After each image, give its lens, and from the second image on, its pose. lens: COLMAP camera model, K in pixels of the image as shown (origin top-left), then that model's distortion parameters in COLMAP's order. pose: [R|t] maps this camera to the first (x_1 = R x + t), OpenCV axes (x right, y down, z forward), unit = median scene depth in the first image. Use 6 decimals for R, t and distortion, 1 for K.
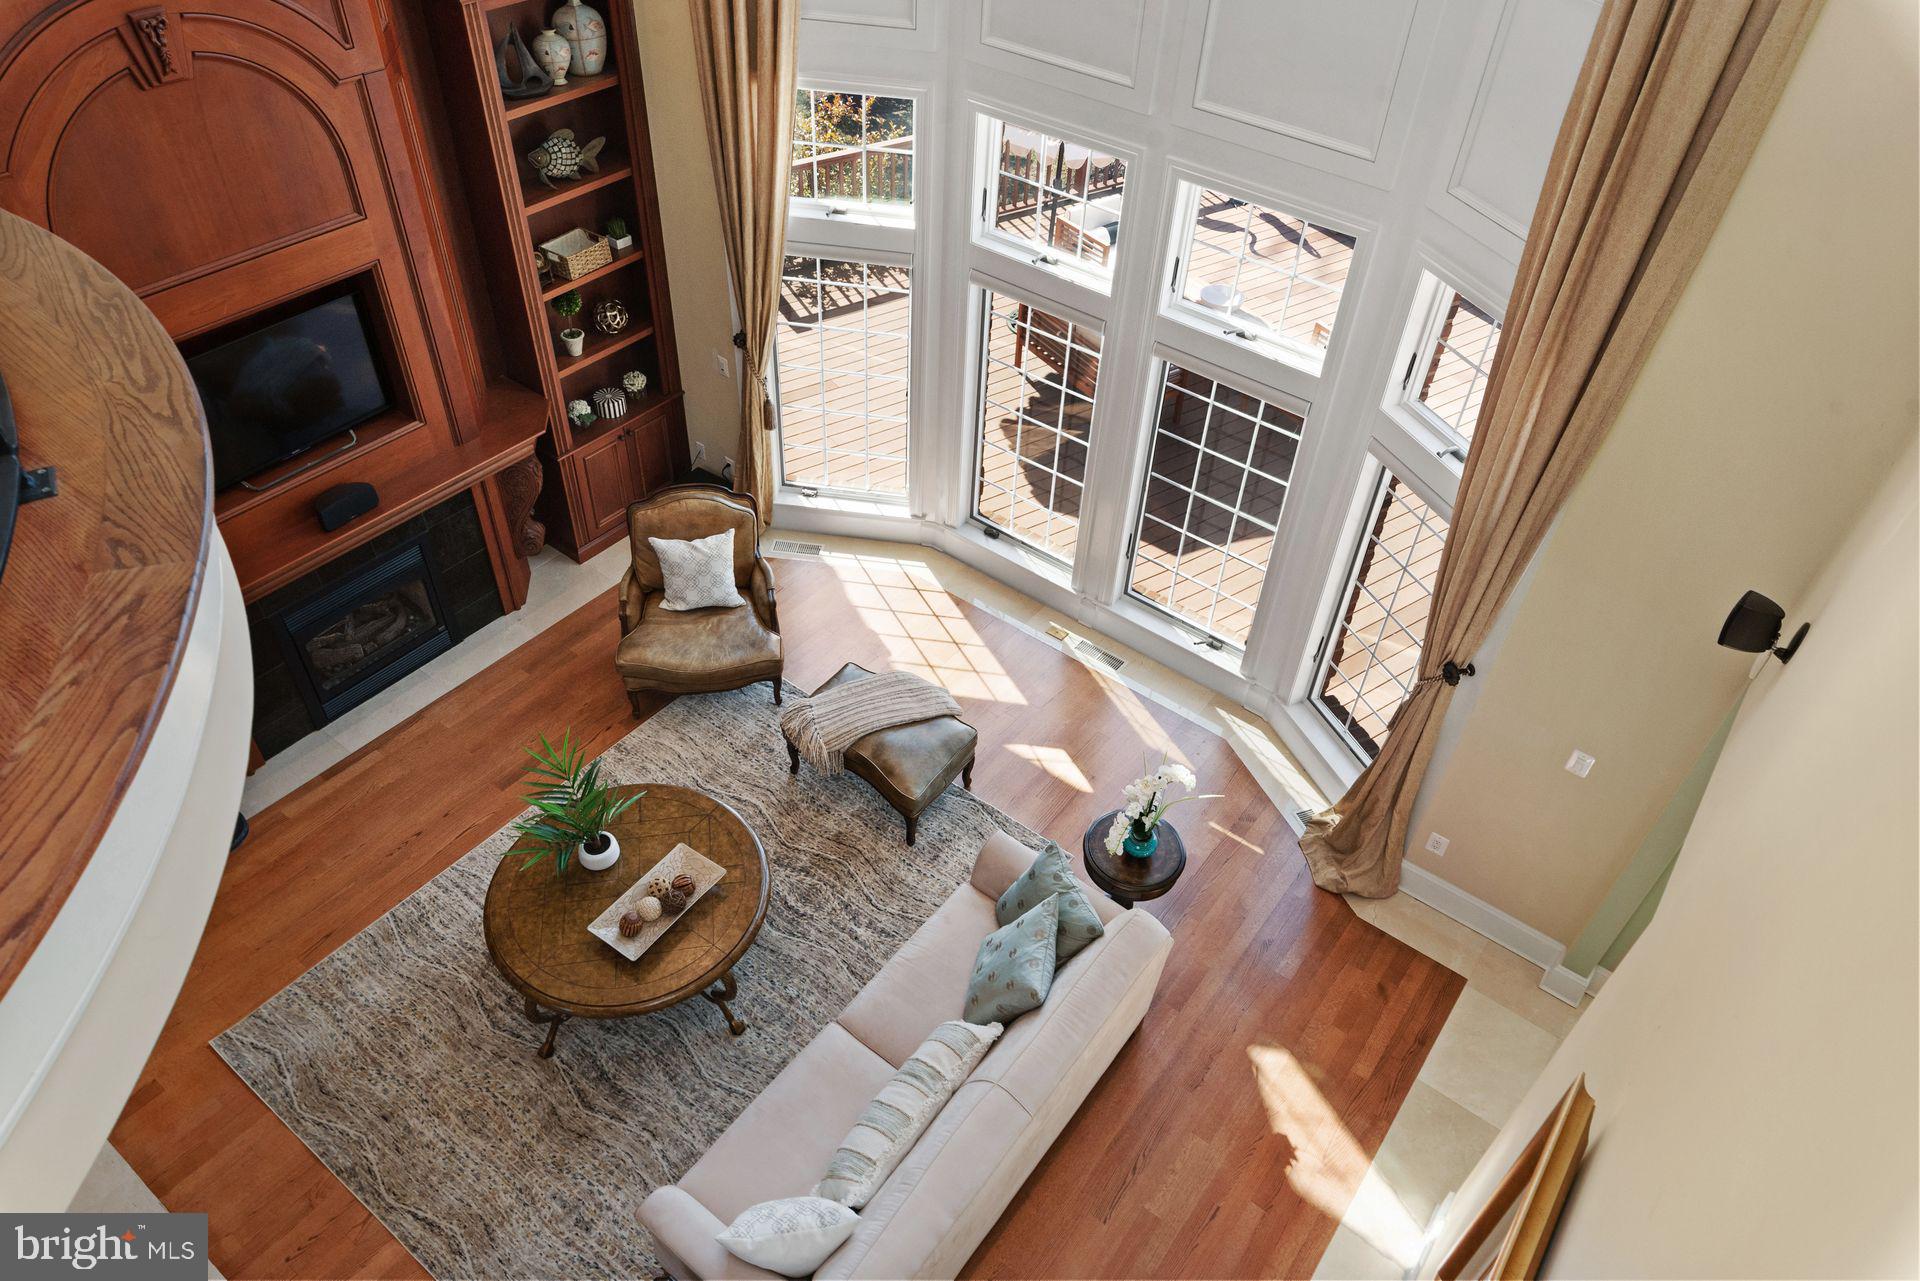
lens RADIAL K [[1271.0, 0, 967.1], [0, 1271.0, 682.9], [0, 0, 1]] dist [0.005478, 0.001918]
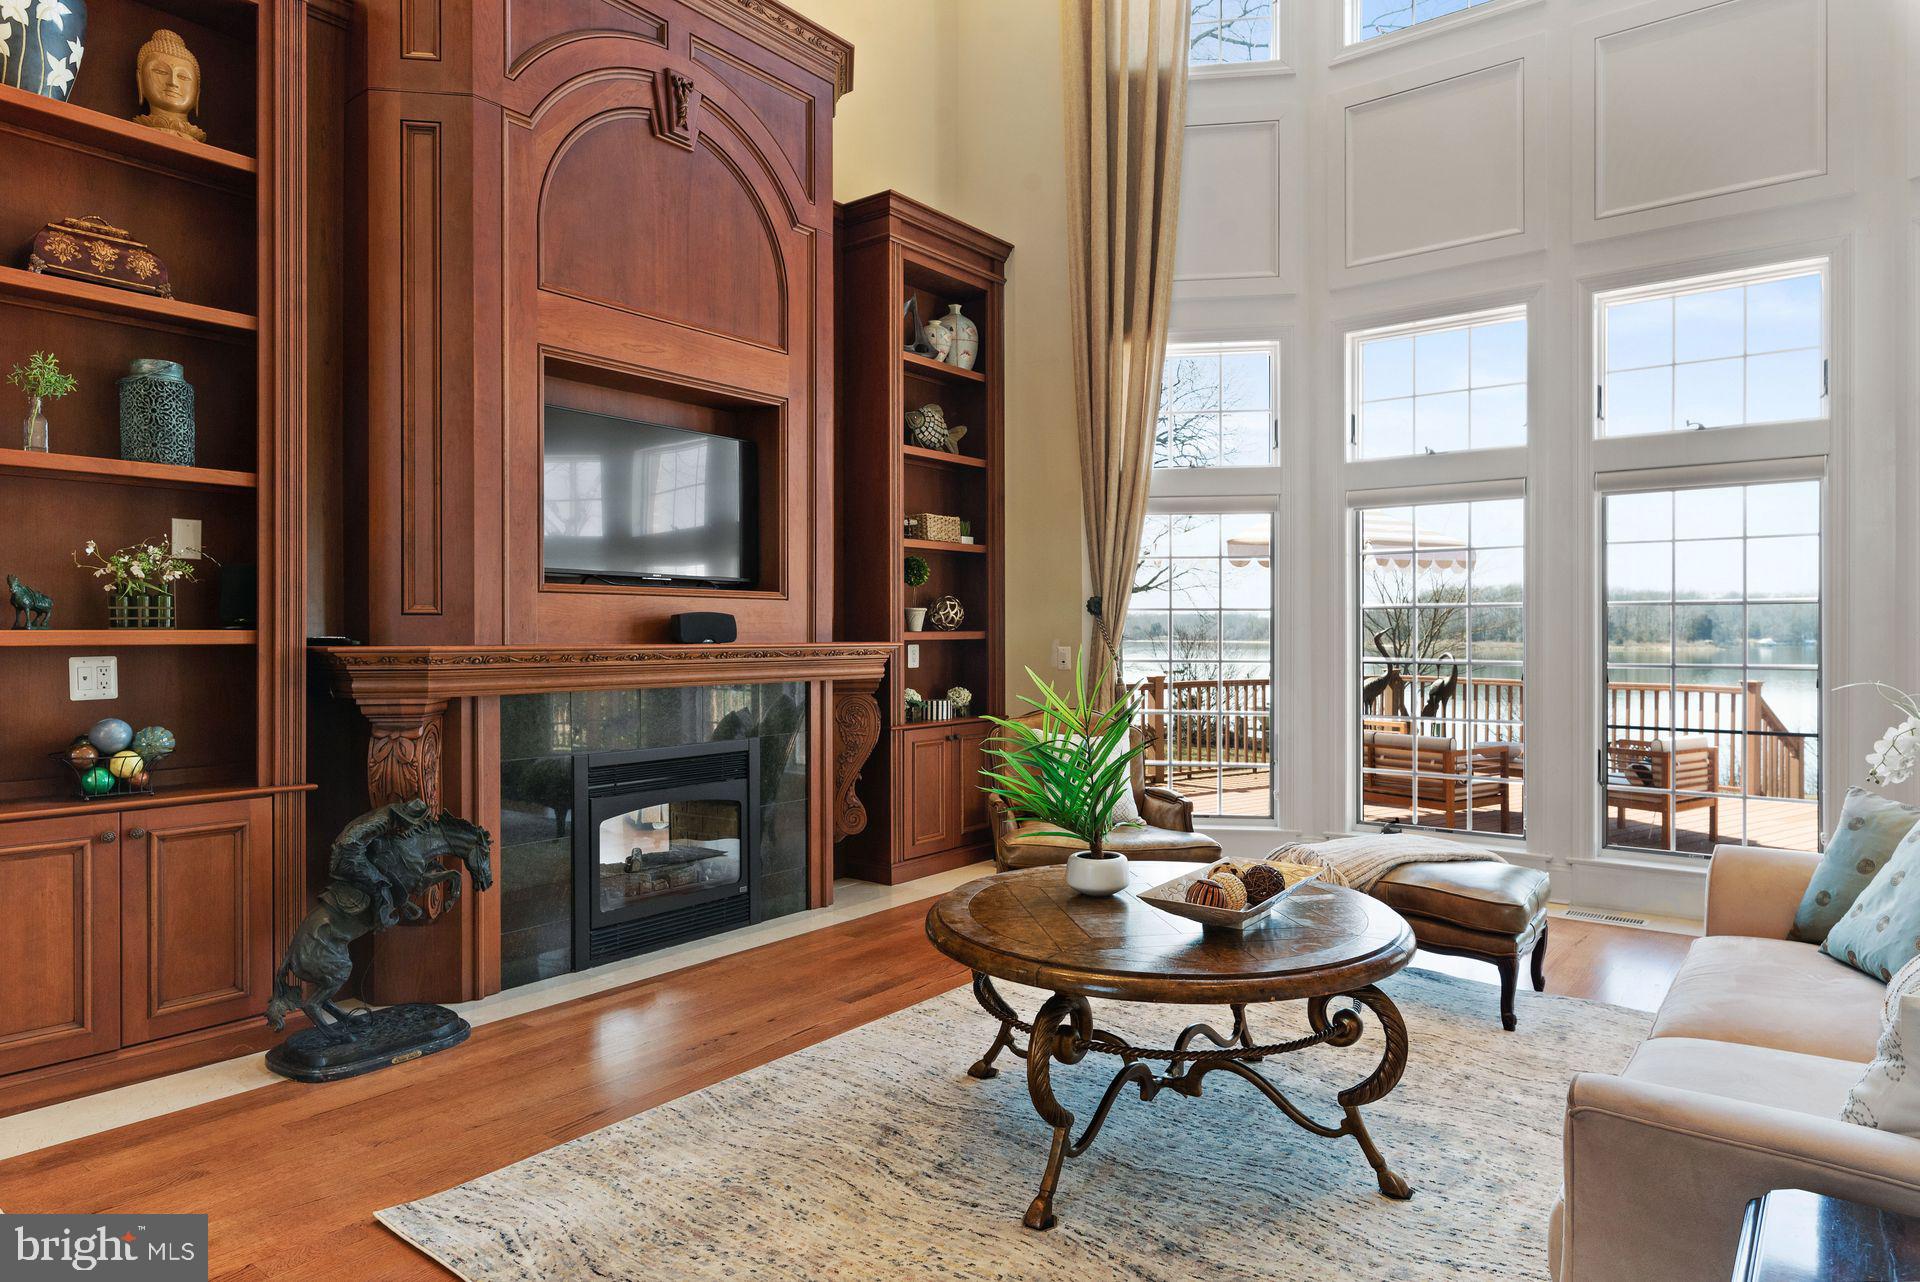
lens RADIAL K [[1172.9, 0, 969.1], [0, 1172.9, 642.8], [0, 0, 1]] dist [-0.004724, -0.001163]
pose [[0.998488, -0.054076, -0.009833, -0.298588], [0.032147, 0.719696, -0.693545, 0.386642], [0.044581, 0.692181, 0.720346, 0.453116]]
